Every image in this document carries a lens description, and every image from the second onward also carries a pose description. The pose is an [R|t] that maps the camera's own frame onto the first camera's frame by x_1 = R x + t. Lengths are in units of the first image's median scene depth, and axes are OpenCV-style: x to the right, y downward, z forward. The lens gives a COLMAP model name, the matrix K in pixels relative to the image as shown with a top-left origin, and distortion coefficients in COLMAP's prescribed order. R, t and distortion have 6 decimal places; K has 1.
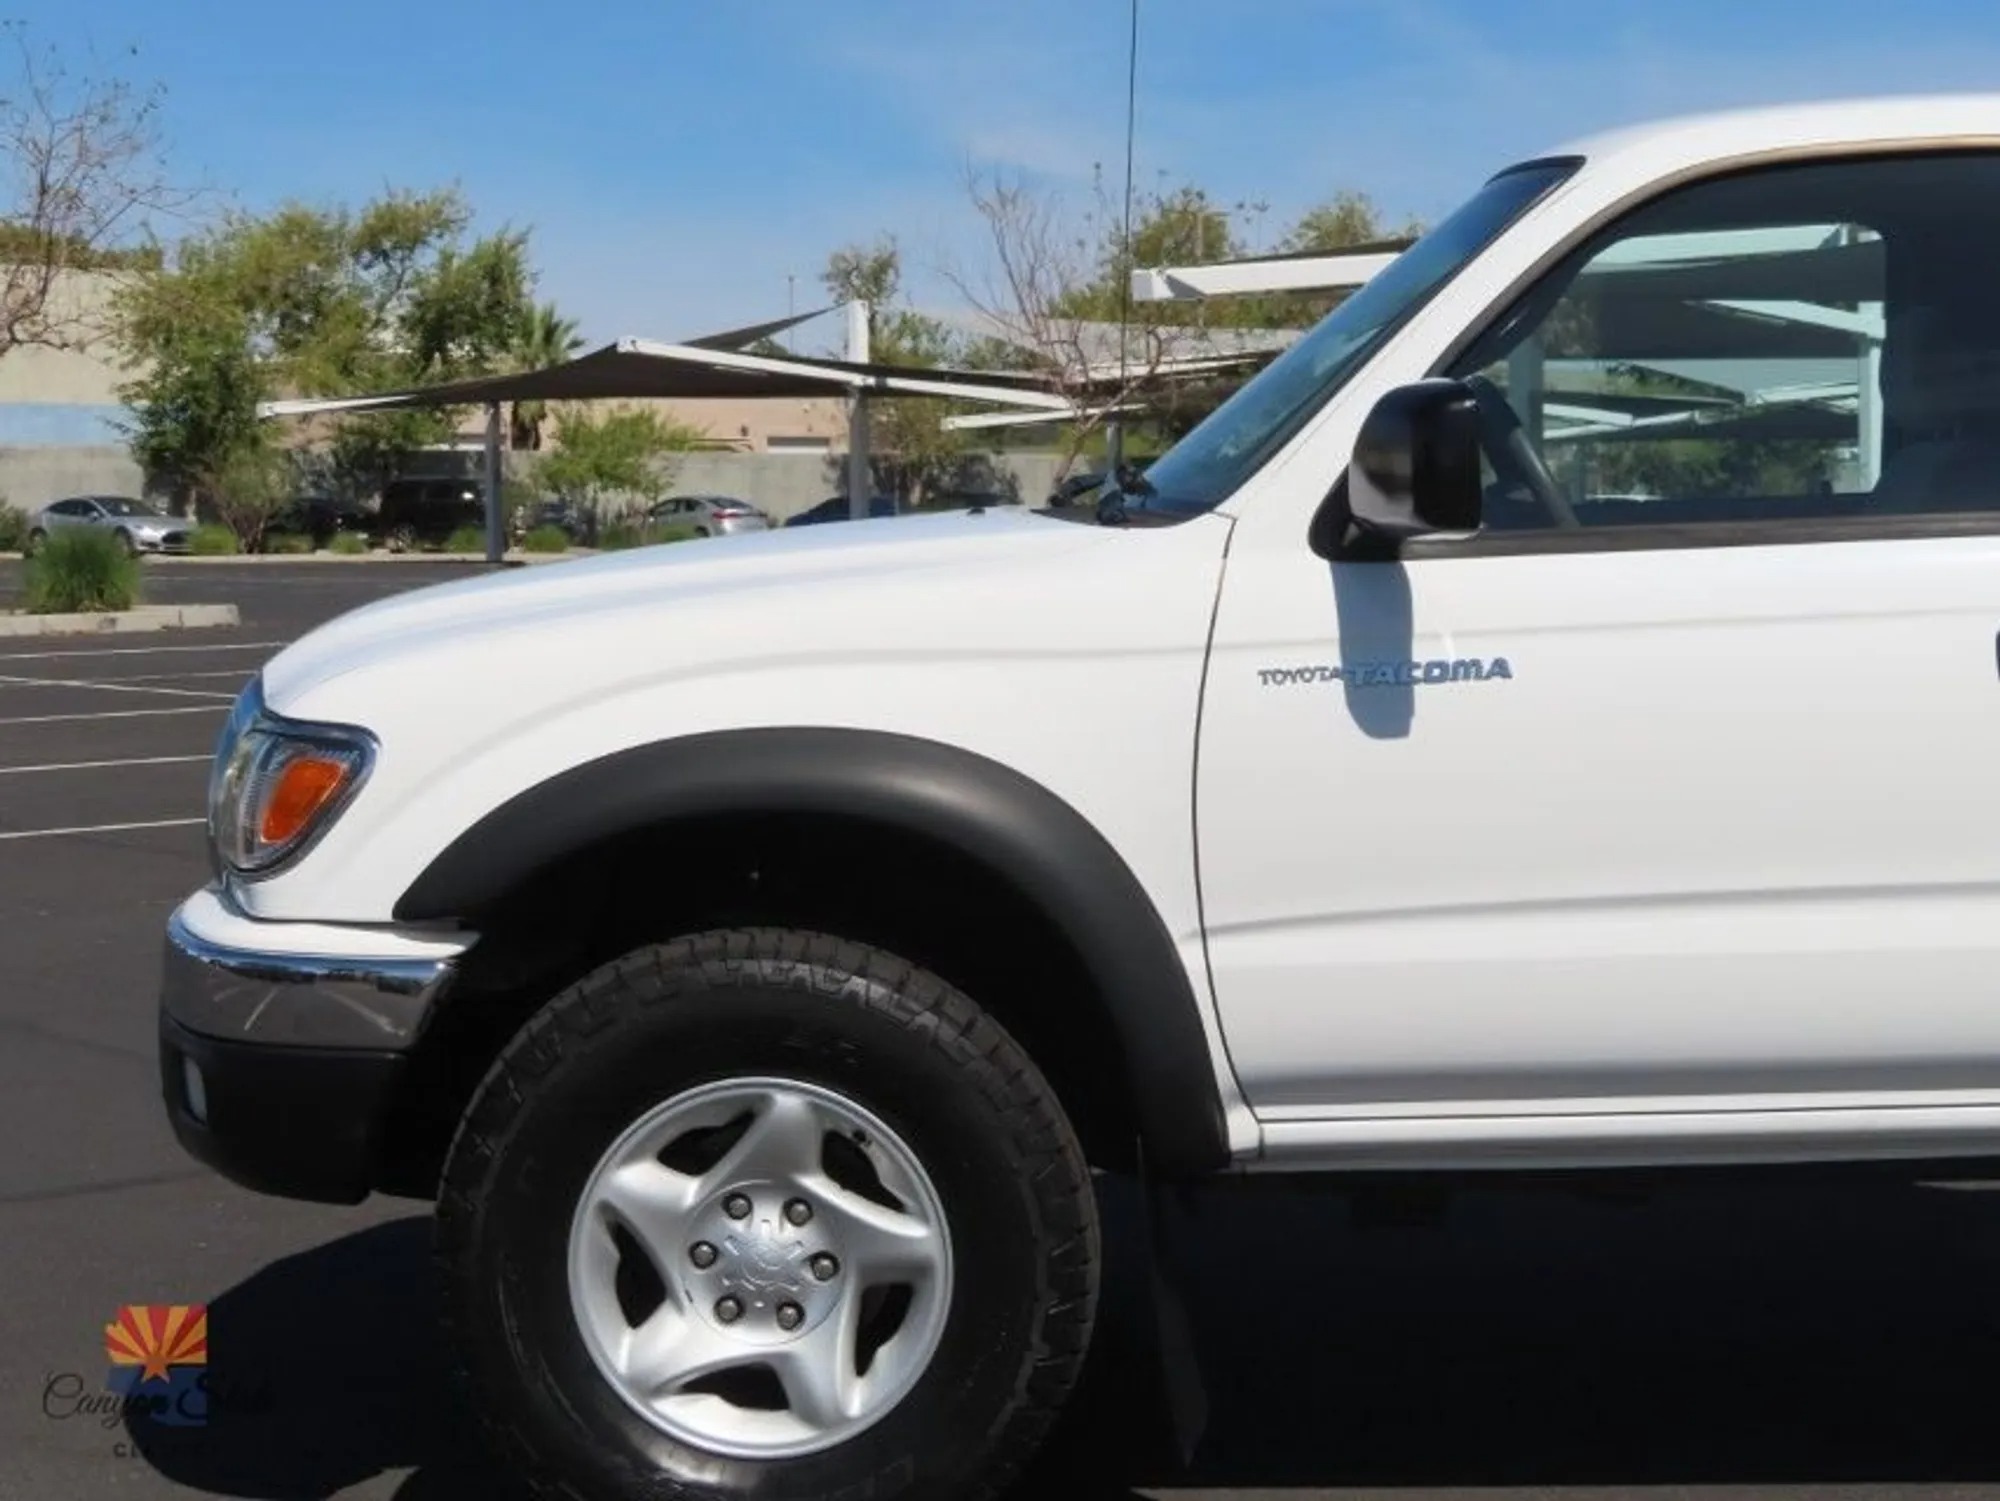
lens RADIAL K [[3992.0, 0, 1000.0], [0, 3992.0, 750.5], [0, 0, 1]] dist [-0.026782, 0.023558]
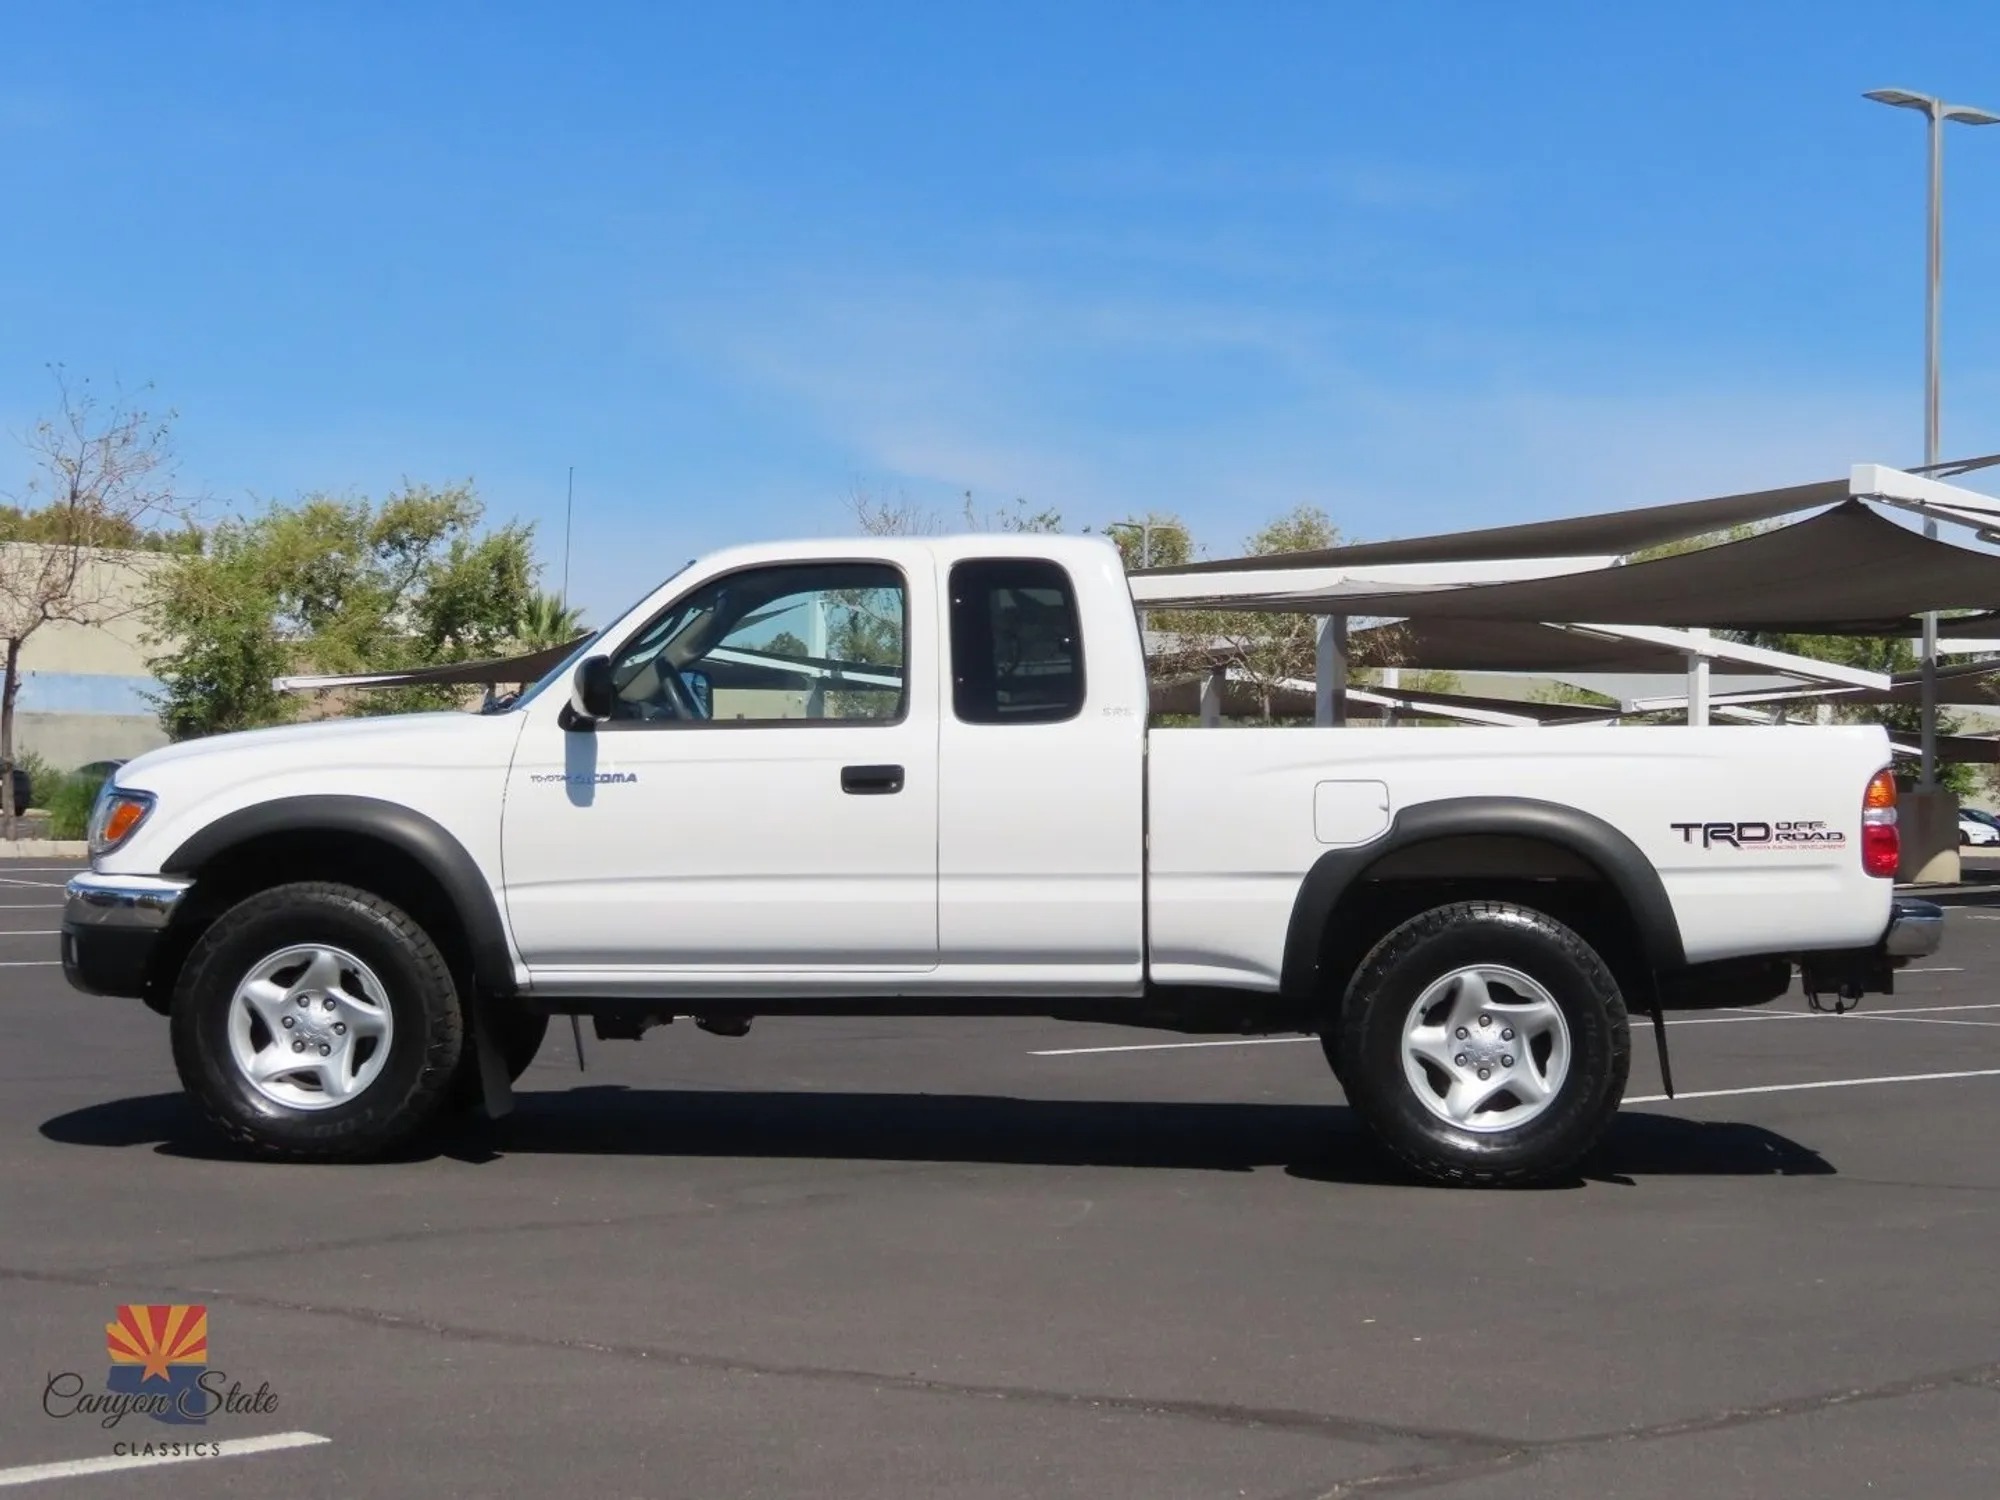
lens RADIAL K [[4276.2, 0, 1000.0], [0, 4276.2, 750.0], [0, 0, 1]] dist [0.005326, 0.092693]
pose [[0.999305, 0.026294, -0.026410, 0.052126], [-0.028232, 0.996714, -0.075923, 0.018965], [0.024327, 0.076616, 0.996764, -0.192518]]
